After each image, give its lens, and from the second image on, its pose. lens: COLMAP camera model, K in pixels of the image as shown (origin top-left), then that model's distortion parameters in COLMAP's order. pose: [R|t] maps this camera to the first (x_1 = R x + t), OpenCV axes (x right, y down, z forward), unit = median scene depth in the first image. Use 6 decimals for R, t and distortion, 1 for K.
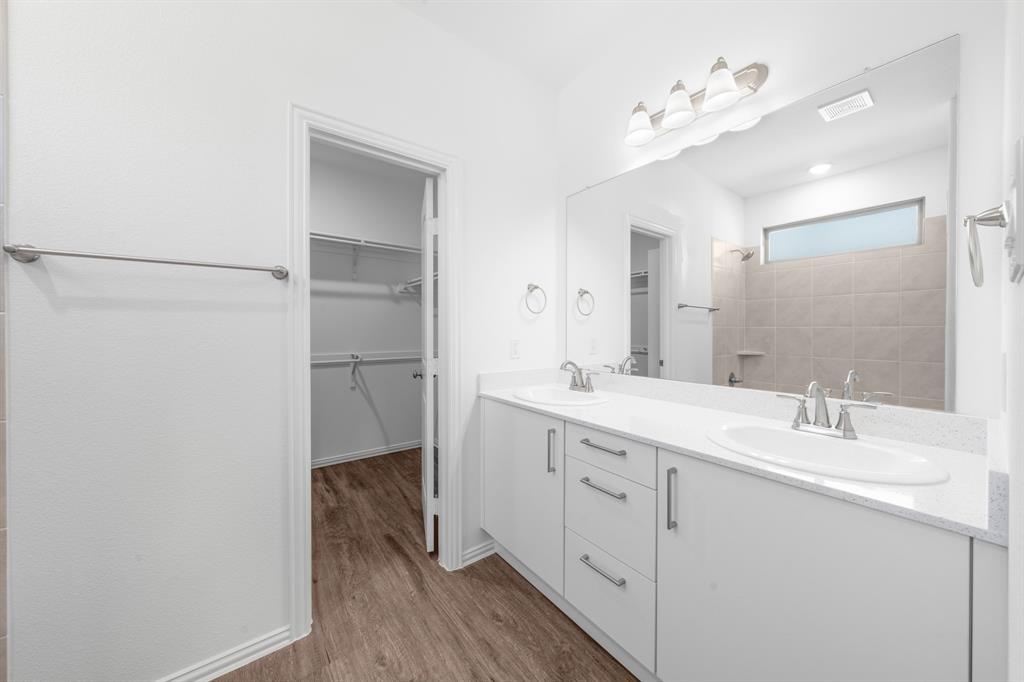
lens RADIAL K [[355.8, 0, 510.8], [0, 355.8, 332.6], [0, 0, 1]] dist [-0.000143, 0.000031]
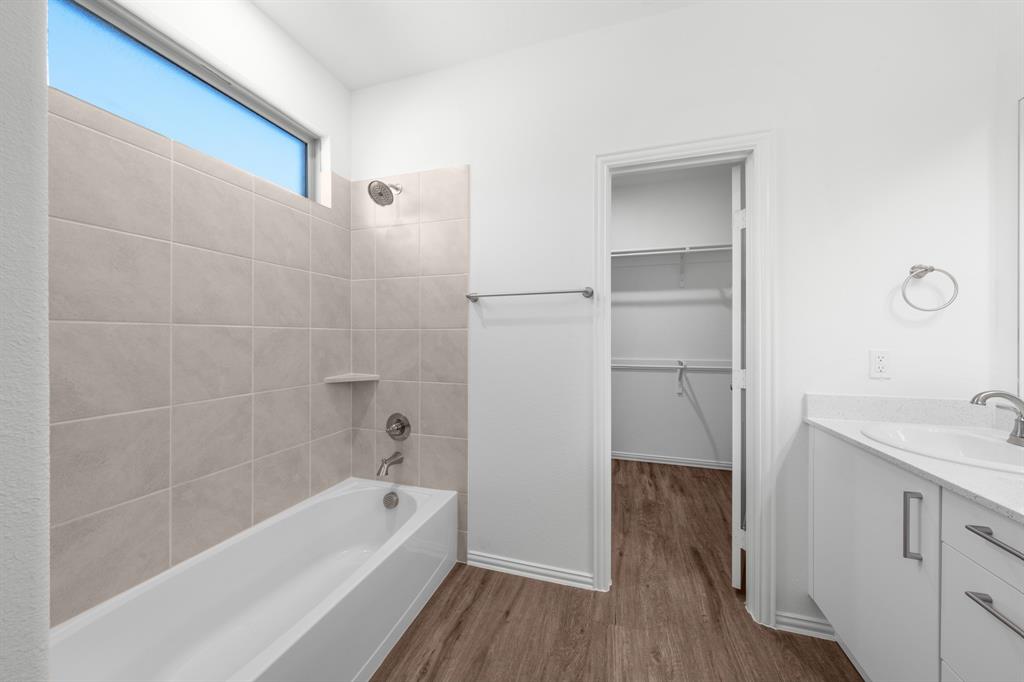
lens RADIAL K [[355.8, 0, 515.7], [0, 355.8, 336.3], [0, 0, 1]] dist [0.000068, 0.000148]
pose [[0.587438, -0.001174, -0.809268, 0.169817], [-0.004547, 0.999978, -0.004751, -0.002938], [0.809256, 0.006471, 0.587420, 0.034177]]
